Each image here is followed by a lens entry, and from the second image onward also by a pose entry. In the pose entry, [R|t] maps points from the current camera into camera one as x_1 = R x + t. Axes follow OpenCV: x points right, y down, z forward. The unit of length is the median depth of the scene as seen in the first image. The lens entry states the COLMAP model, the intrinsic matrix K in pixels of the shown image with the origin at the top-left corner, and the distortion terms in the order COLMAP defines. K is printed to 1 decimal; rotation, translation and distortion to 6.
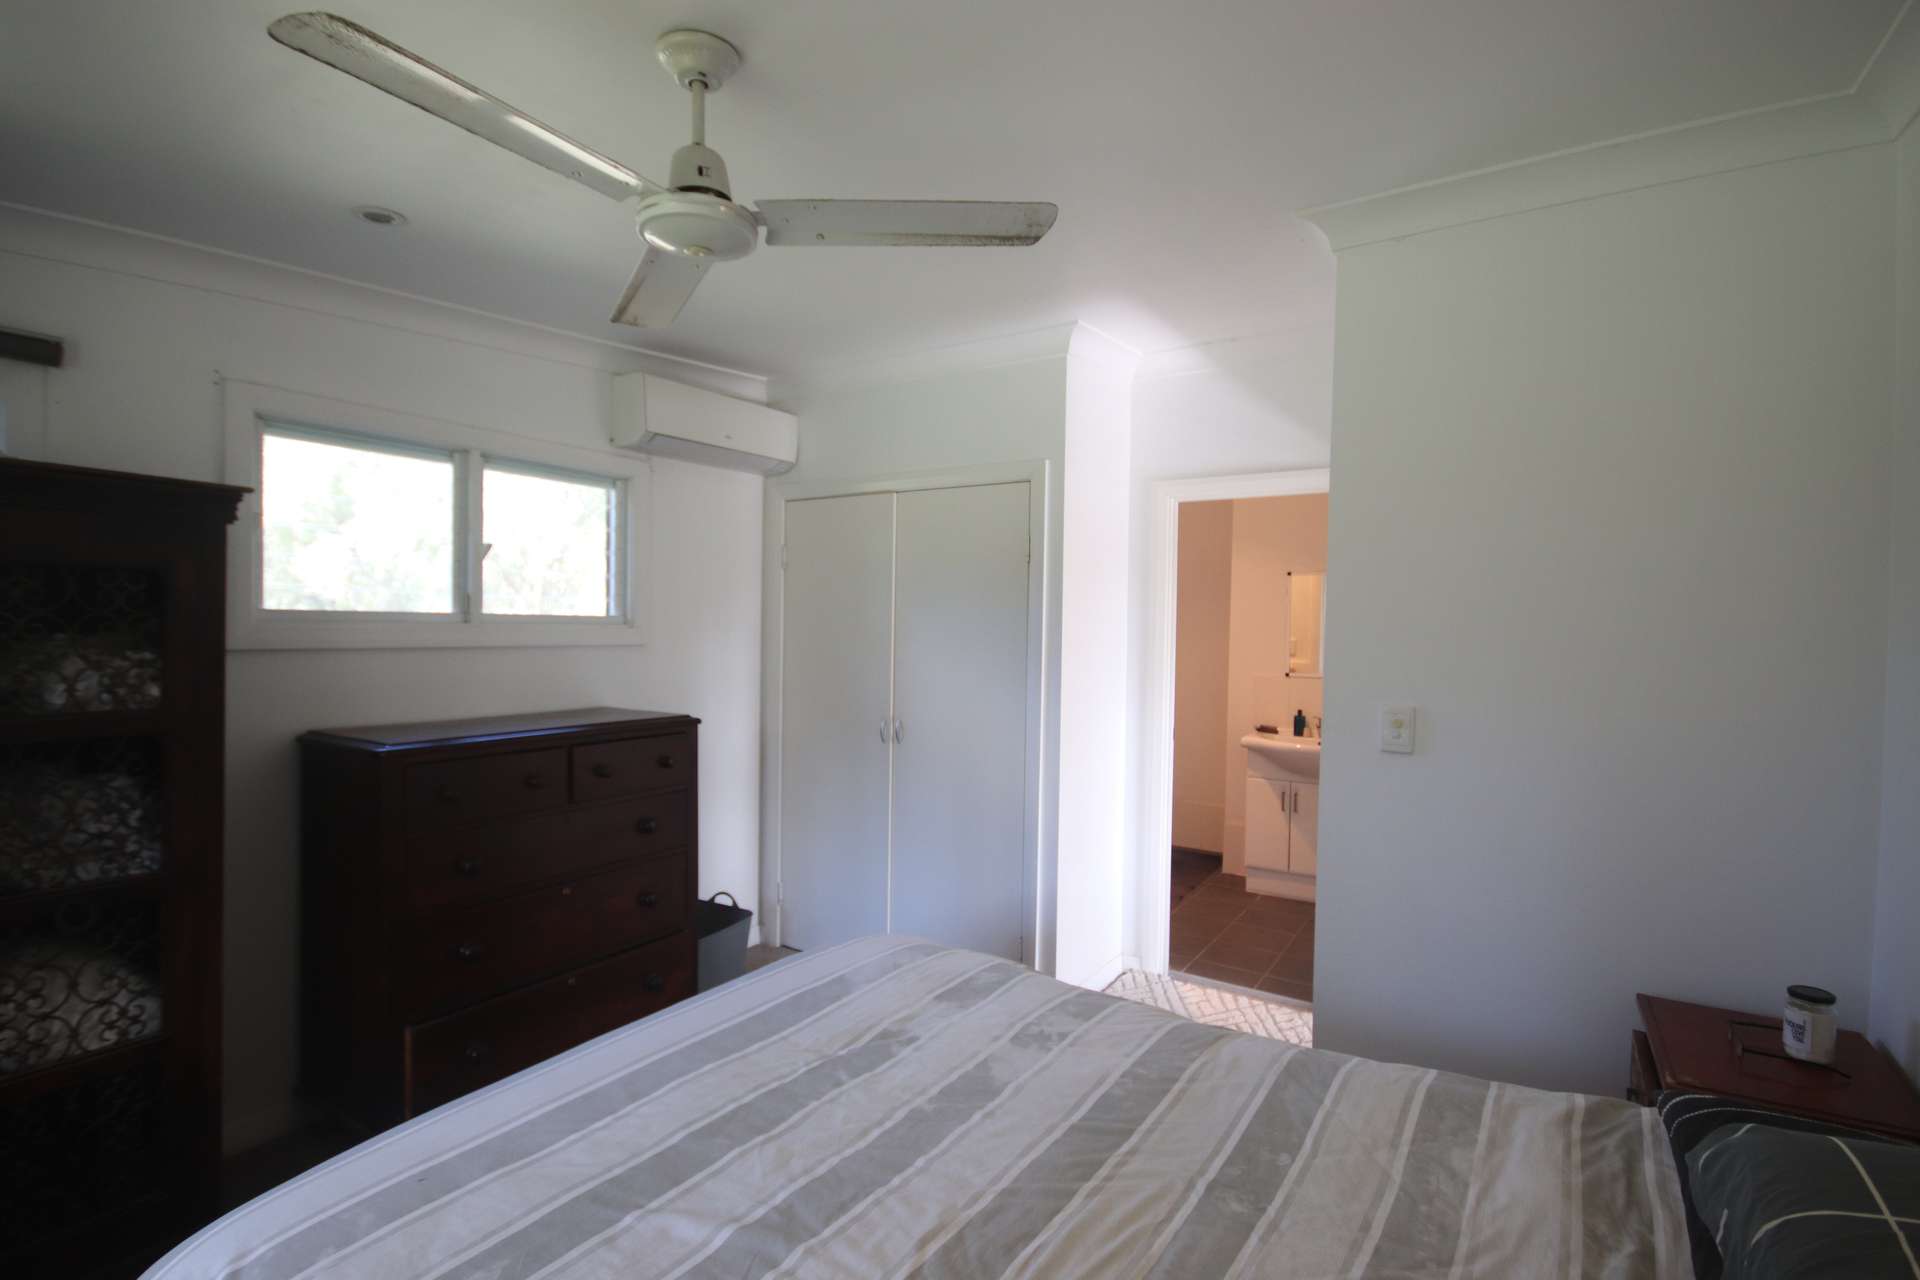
lens RADIAL K [[897.5, 0, 960.0], [0, 897.5, 640.0], [0, 0, 1]] dist [0.006226, 0.000229]
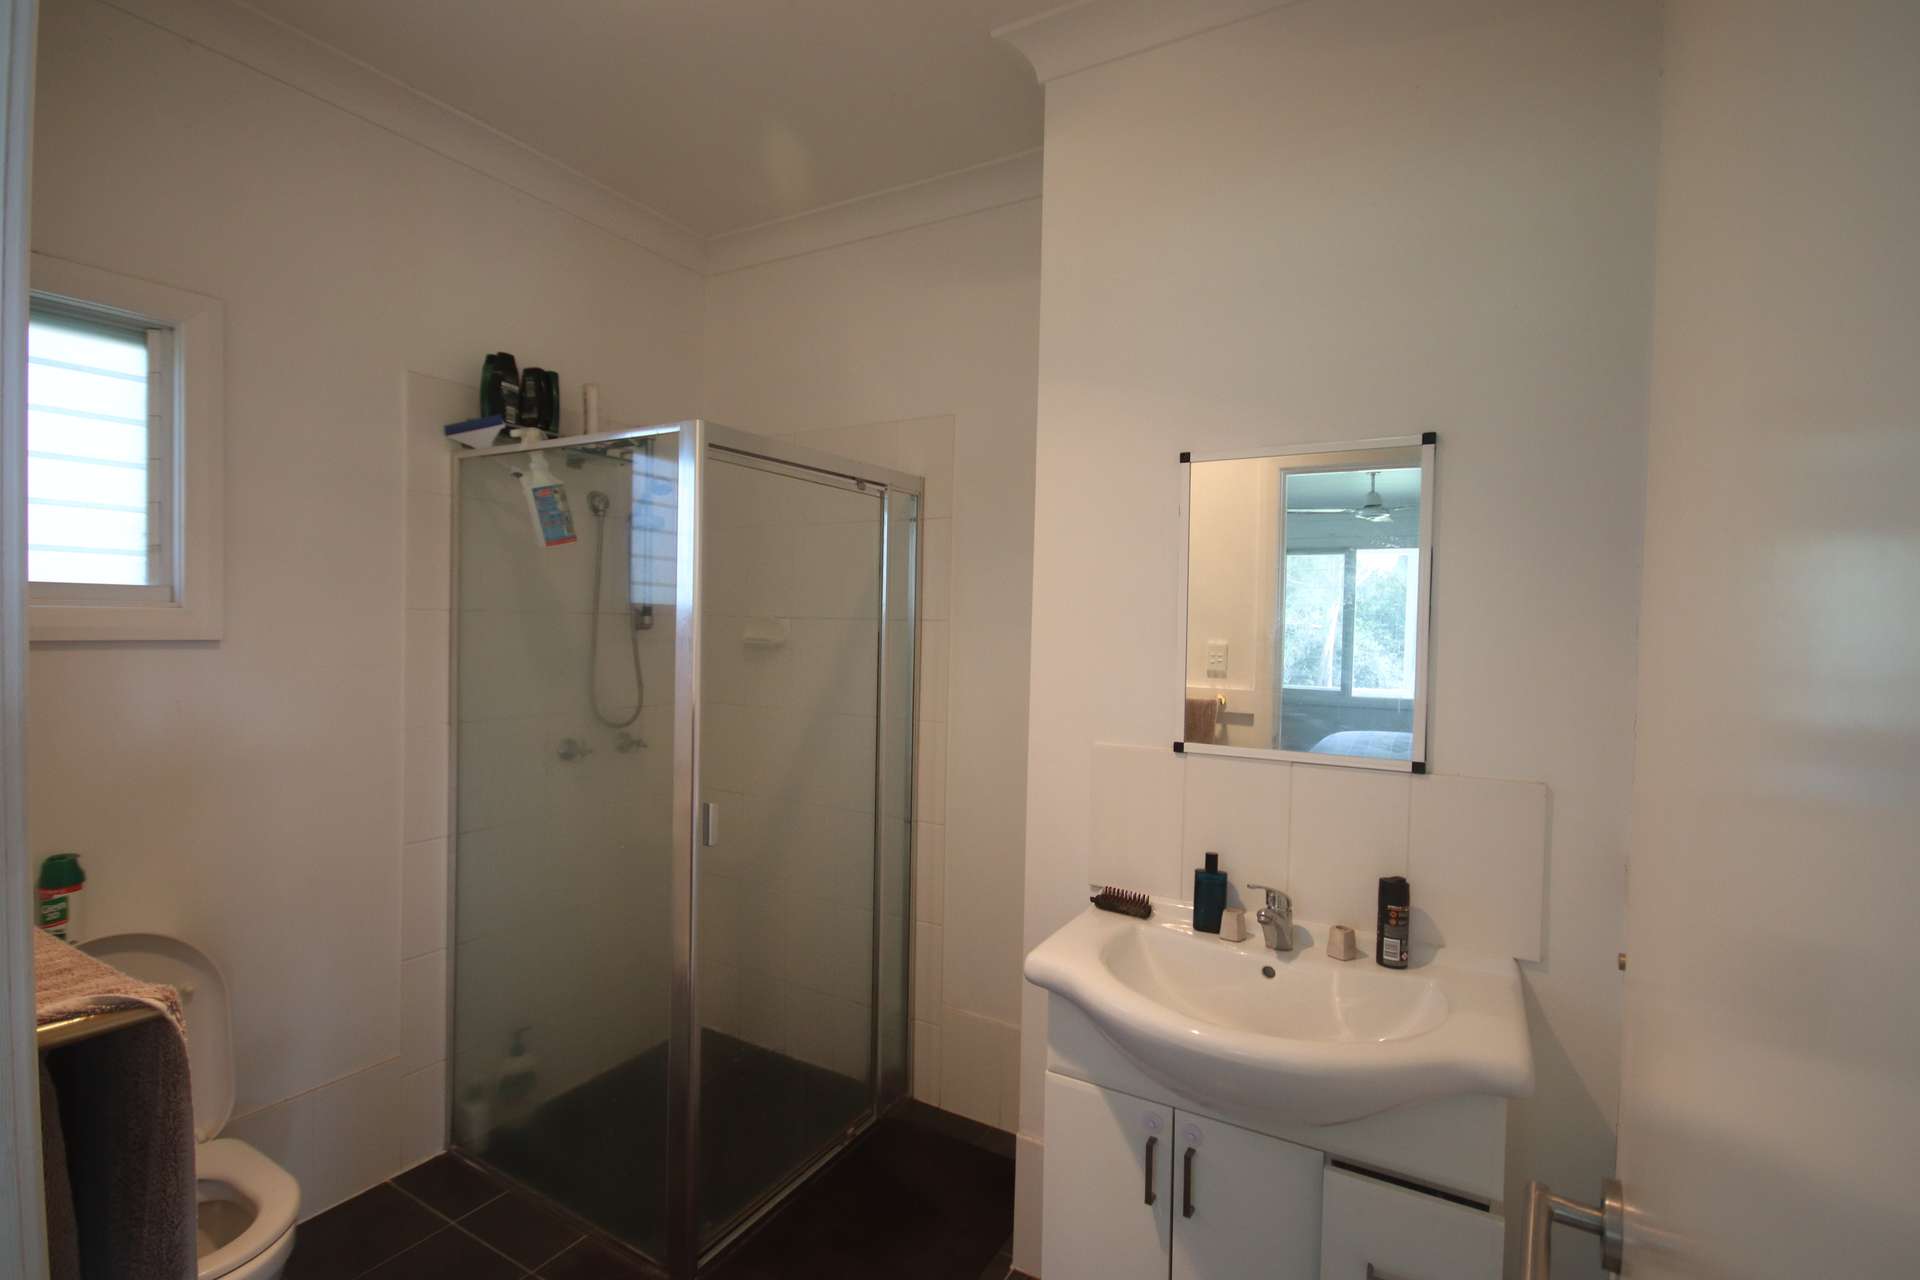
lens RADIAL K [[897.5, 0, 960.0], [0, 897.5, 640.0], [0, 0, 1]] dist [0.006226, 0.000229]
pose [[0.999196, 0.004323, 0.039846, 0.266342], [-0.005017, 0.999837, 0.017330, -0.010304], [-0.039764, -0.017516, 0.999056, 0.658030]]
